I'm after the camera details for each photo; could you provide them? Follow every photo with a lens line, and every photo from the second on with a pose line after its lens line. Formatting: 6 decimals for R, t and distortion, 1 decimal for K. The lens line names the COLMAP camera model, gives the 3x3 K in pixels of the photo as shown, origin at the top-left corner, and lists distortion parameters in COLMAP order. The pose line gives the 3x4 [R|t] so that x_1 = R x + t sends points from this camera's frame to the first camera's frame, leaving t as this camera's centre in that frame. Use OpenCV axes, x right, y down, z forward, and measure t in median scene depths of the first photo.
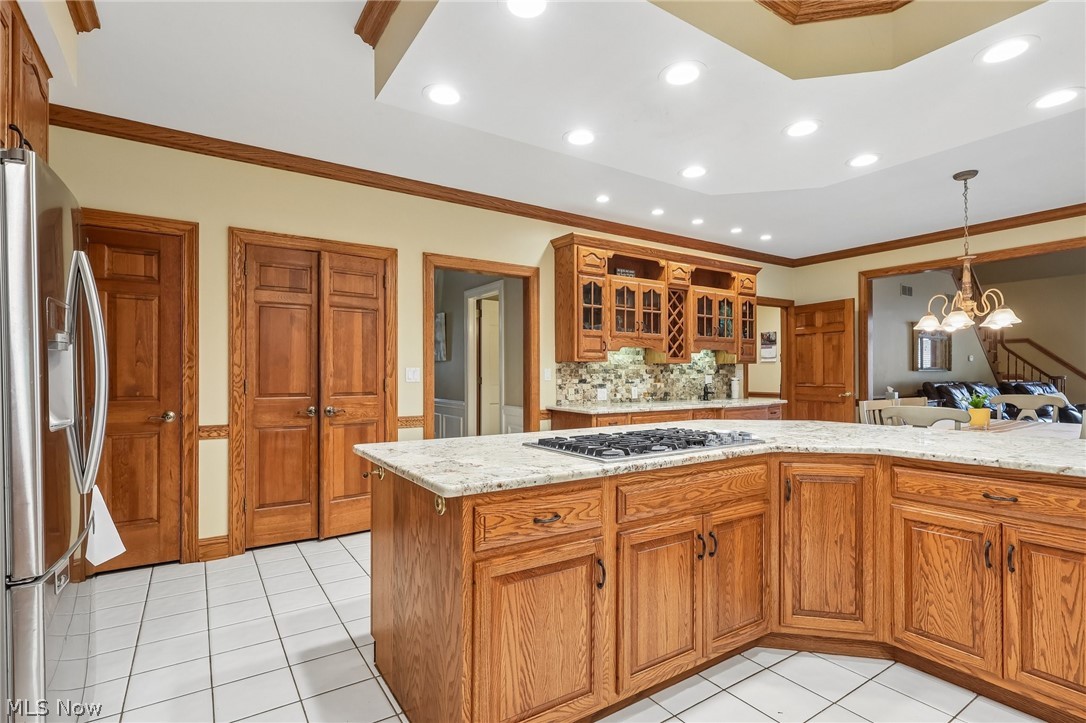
lens RADIAL K [[522.4, 0, 543.0], [0, 522.4, 361.5], [0, 0, 1]] dist [0.013746, 0.000028]
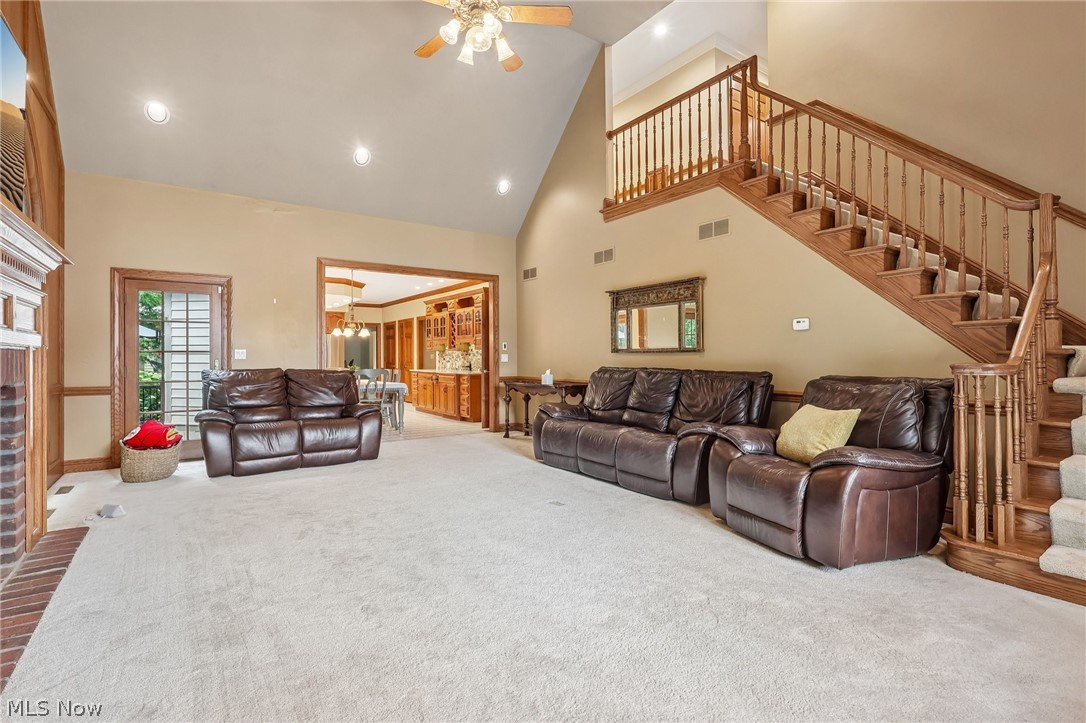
lens RADIAL K [[520.1, 0, 545.3], [0, 520.1, 366.6], [0, 0, 1]] dist [0.003584, 0.000369]
pose [[0.017889, 0.024067, -0.999550, 2.266861], [0.026860, 0.999338, 0.024542, 0.025216], [0.999479, -0.027287, 0.017230, 1.332638]]
